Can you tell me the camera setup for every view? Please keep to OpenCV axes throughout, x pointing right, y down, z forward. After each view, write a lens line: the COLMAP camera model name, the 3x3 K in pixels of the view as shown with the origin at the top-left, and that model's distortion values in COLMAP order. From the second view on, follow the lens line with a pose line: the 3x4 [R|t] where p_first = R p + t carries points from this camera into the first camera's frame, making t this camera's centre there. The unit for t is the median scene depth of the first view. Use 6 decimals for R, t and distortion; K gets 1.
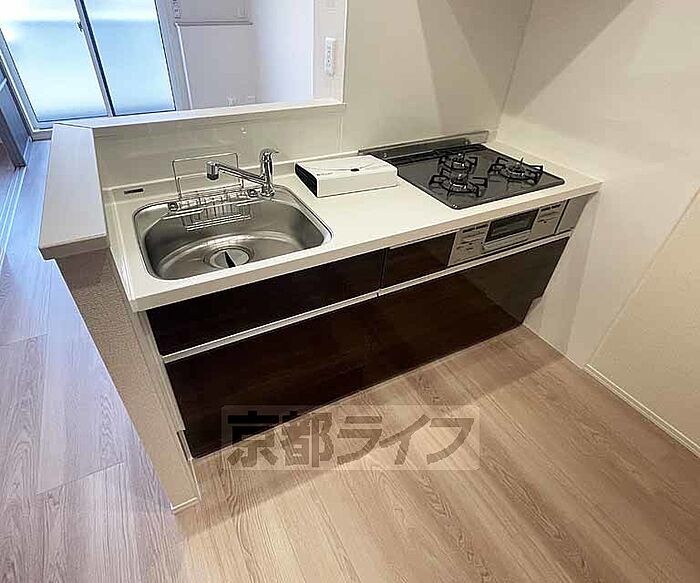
lens RADIAL K [[388.8, 0, 329.2], [0, 388.8, 289.8], [0, 0, 1]] dist [0.003077, 0.014709]
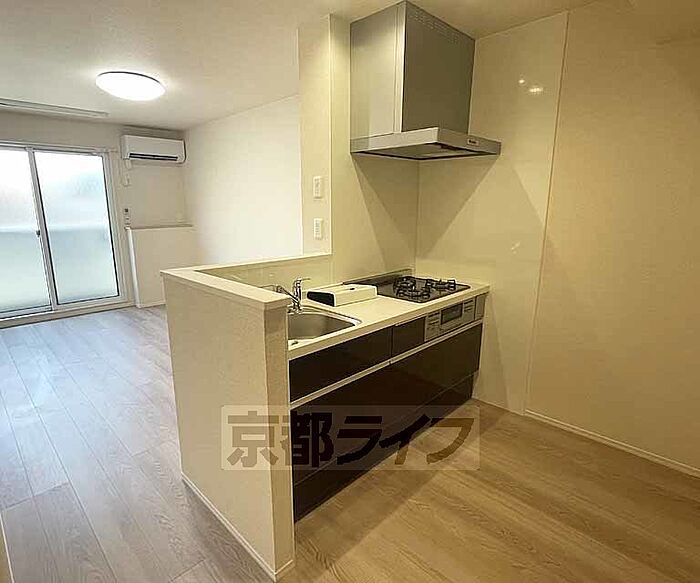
lens RADIAL K [[388.8, 0, 329.2], [0, 388.8, 289.8], [0, 0, 1]] dist [0.003077, 0.014709]
pose [[0.956668, -0.093312, 0.275824, -0.412199], [0.201038, 0.896920, -0.393851, 0.259856], [-0.210641, 0.432236, 0.876814, -0.296398]]
